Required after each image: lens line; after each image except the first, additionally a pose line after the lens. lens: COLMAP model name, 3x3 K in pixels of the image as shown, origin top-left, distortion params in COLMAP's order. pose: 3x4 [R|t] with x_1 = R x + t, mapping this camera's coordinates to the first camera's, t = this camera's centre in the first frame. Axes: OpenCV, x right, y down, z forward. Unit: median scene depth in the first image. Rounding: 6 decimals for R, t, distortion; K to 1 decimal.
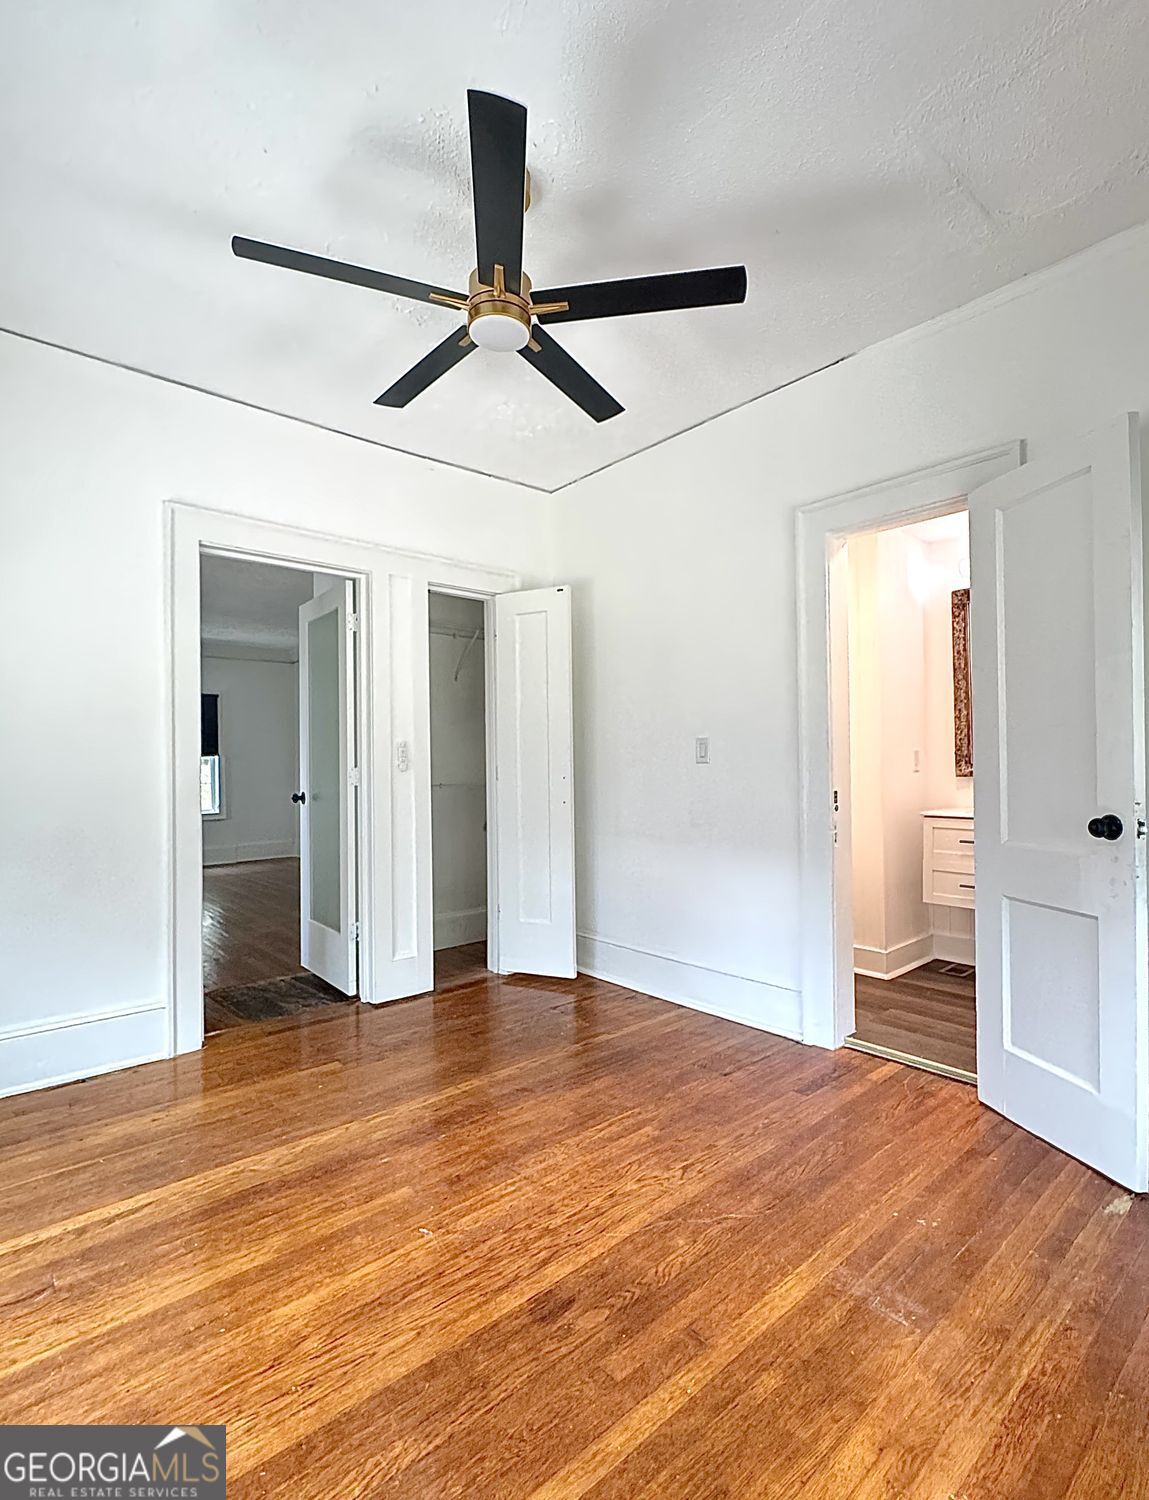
lens RADIAL K [[722.3, 0, 578.7], [0, 722.3, 752.8], [0, 0, 1]] dist [-0.001428, -0.000122]
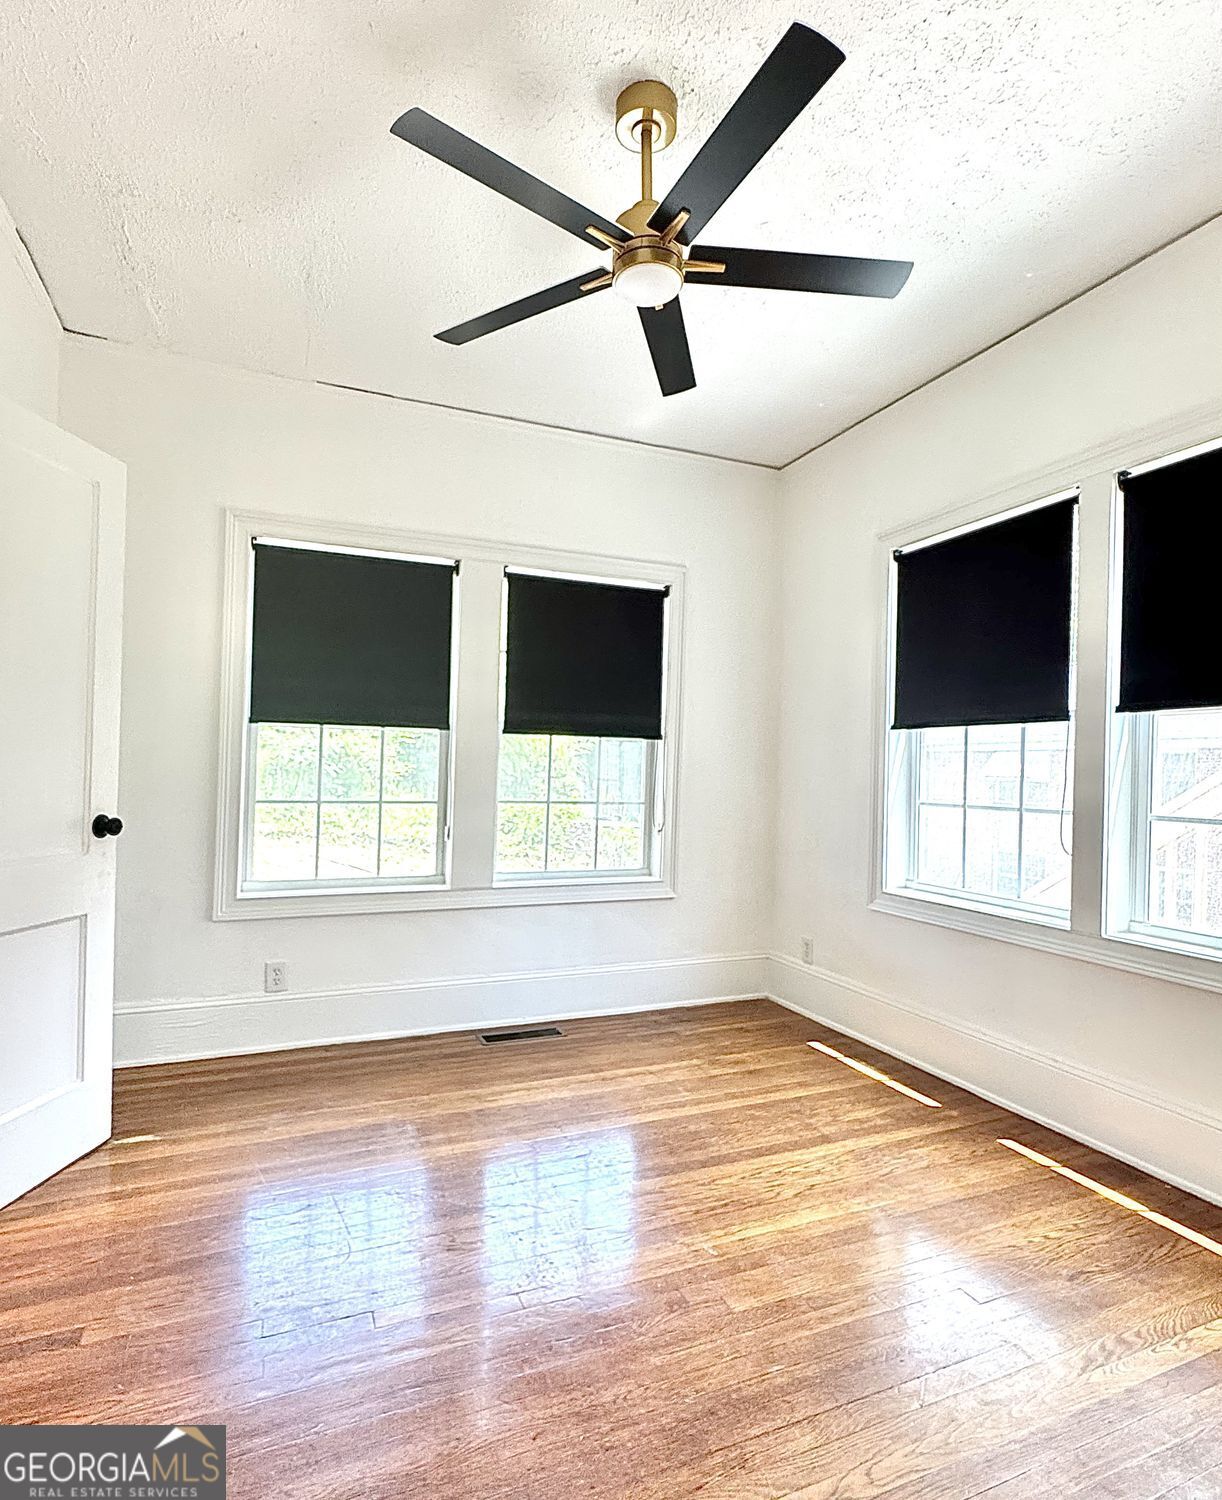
lens RADIAL K [[807.5, 0, 612.2], [0, 807.5, 756.2], [0, 0, 1]] dist [0.001584, 0.000212]
pose [[-0.954154, -0.010177, 0.299143, -0.403063], [-0.019548, 0.999407, -0.028352, 0.015593], [-0.298677, -0.032900, -0.953787, 2.095896]]
